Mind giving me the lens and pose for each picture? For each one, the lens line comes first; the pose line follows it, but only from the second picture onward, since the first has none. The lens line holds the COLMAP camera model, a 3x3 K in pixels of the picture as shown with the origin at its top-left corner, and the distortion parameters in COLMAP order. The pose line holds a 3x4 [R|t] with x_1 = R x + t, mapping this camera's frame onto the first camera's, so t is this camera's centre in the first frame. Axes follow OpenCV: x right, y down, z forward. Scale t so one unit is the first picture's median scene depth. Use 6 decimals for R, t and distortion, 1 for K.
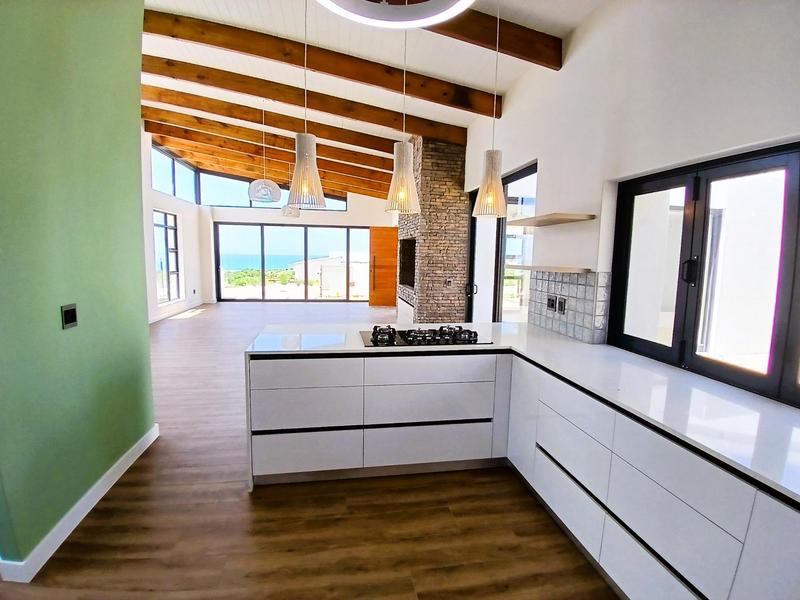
lens RADIAL K [[414.5, 0, 406.5], [0, 414.5, 302.0], [0, 0, 1]] dist [-0.000027, -0.000622]
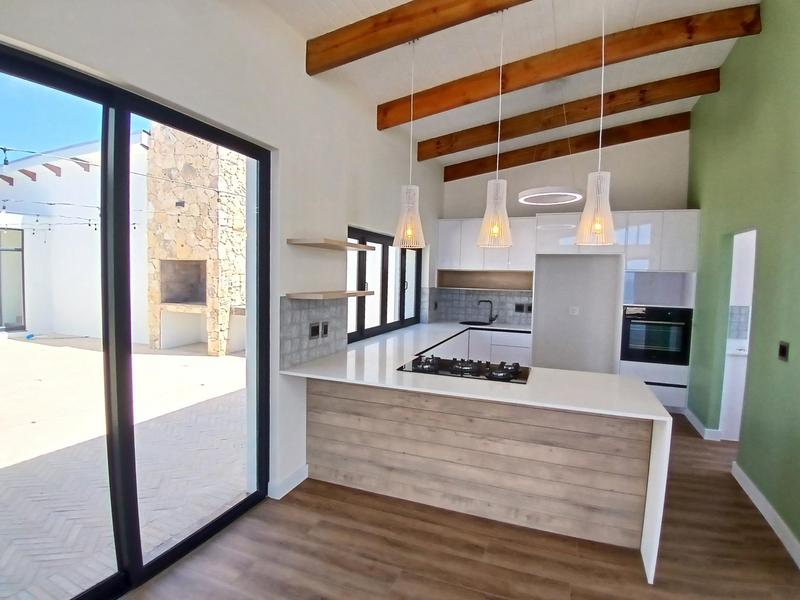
lens RADIAL K [[414.5, 0, 406.5], [0, 414.5, 302.0], [0, 0, 1]] dist [-0.000027, -0.000622]
pose [[-0.848044, -0.073327, 0.524828, -0.389438], [0.020628, 0.985062, 0.170960, -0.269985], [-0.529524, 0.155807, -0.833863, 2.055527]]
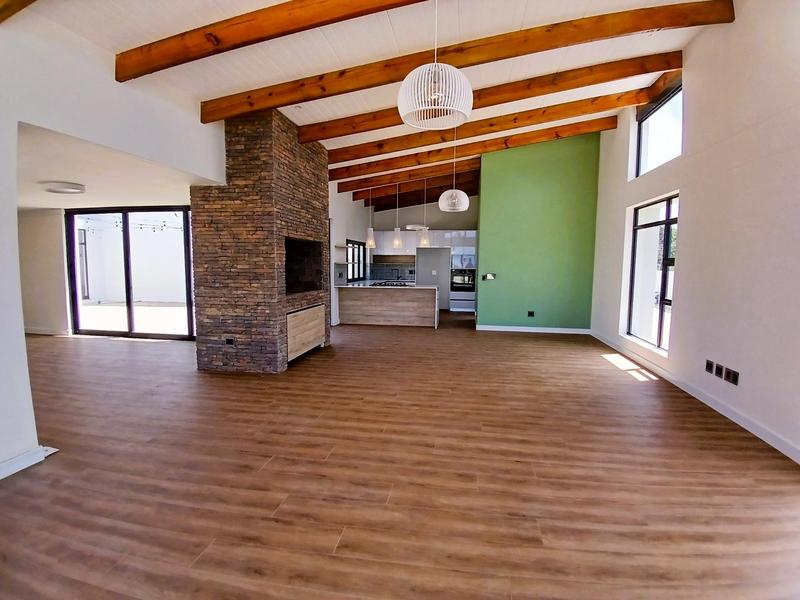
lens RADIAL K [[397.0, 0, 401.7], [0, 397.0, 304.4], [0, 0, 1]] dist [0.001400, -0.044243]
pose [[-0.936249, -0.065222, 0.345231, -1.256253], [0.012100, 0.976049, 0.217213, -0.486422], [-0.351130, 0.207542, -0.913036, 4.221624]]
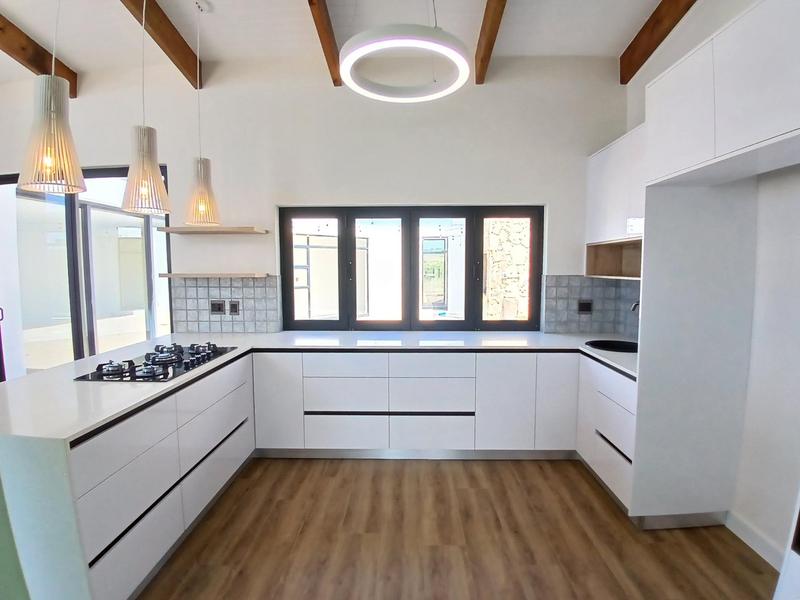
lens RADIAL K [[414.5, 0, 406.5], [0, 414.5, 302.0], [0, 0, 1]] dist [-0.000027, -0.000622]
pose [[0.194896, -0.101826, 0.975524, -0.742865], [0.117441, 0.989864, 0.079859, -0.048634], [-0.973767, 0.099002, 0.204879, 0.371928]]
